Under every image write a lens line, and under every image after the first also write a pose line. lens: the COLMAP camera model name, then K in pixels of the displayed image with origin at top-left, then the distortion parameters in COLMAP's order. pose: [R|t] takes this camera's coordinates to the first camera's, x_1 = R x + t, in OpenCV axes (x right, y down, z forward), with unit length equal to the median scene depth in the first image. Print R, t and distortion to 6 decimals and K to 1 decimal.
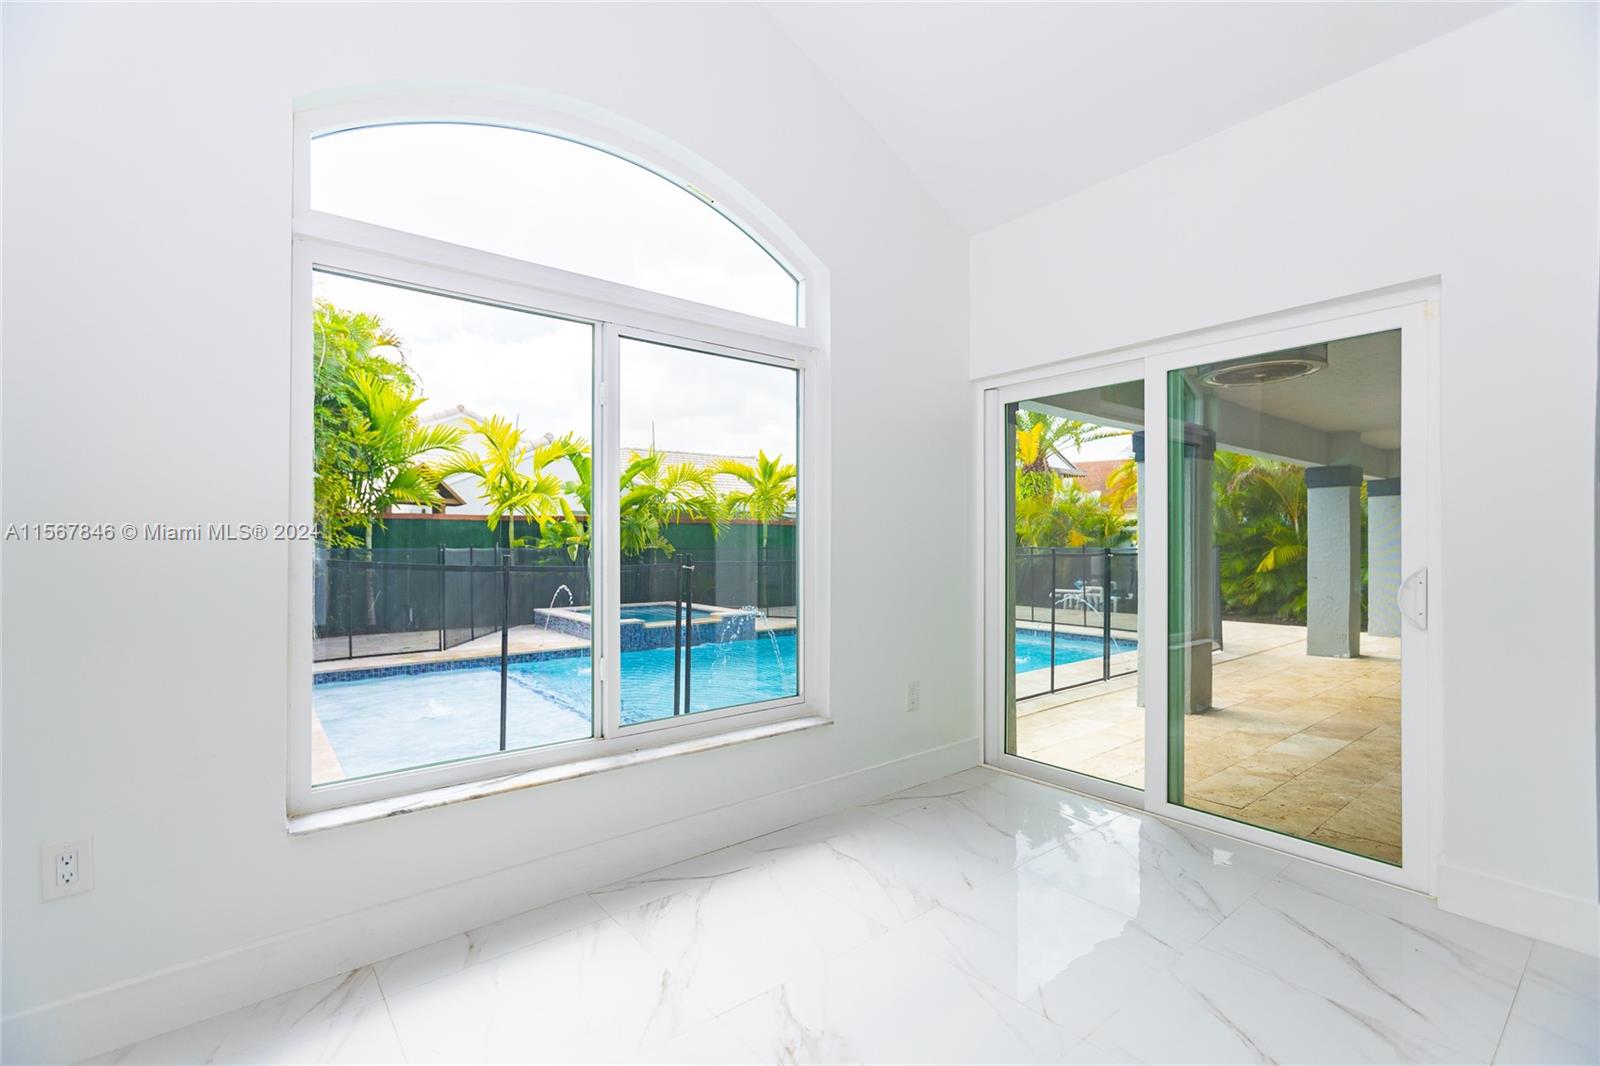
lens RADIAL K [[723.9, 0, 803.1], [0, 723.9, 537.3], [0, 0, 1]] dist [-0.016962, 0.007177]
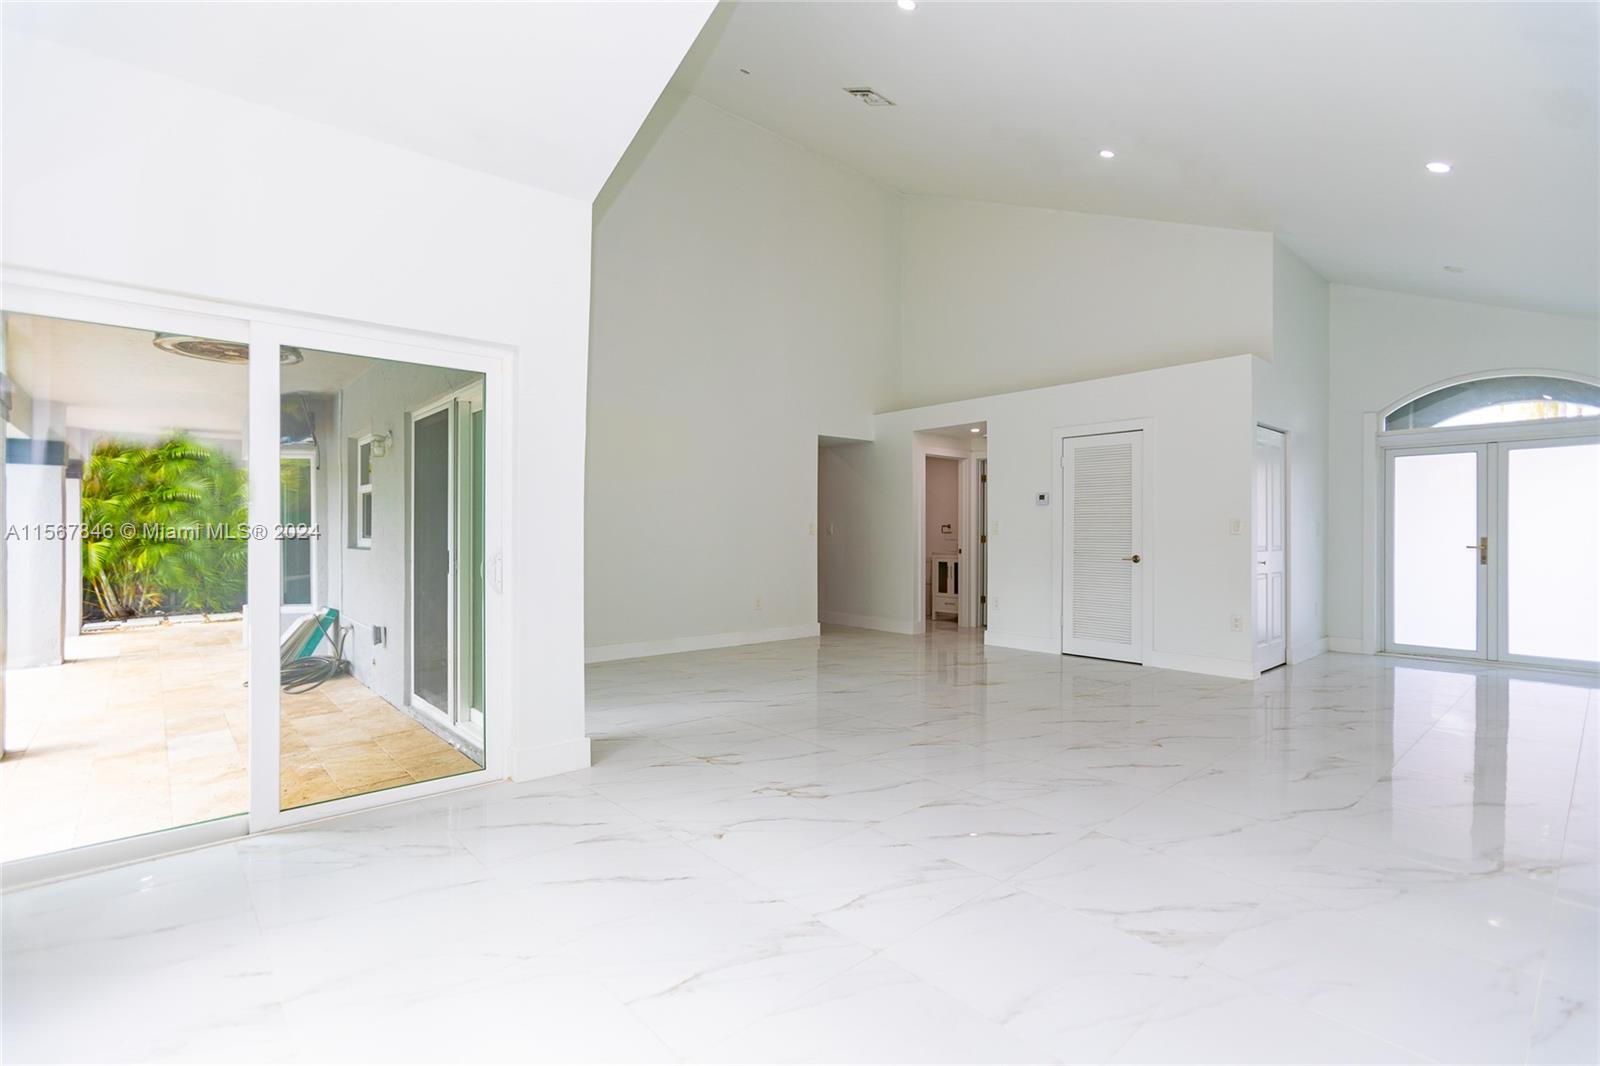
lens RADIAL K [[723.9, 0, 830.3], [0, 723.9, 537.4], [0, 0, 1]] dist [-0.016962, 0.007177]
pose [[-0.078903, -0.007477, 0.996854, -0.178906], [-0.006003, 0.999957, 0.007025, 0.001684], [-0.996864, -0.005430, -0.078945, 0.140417]]
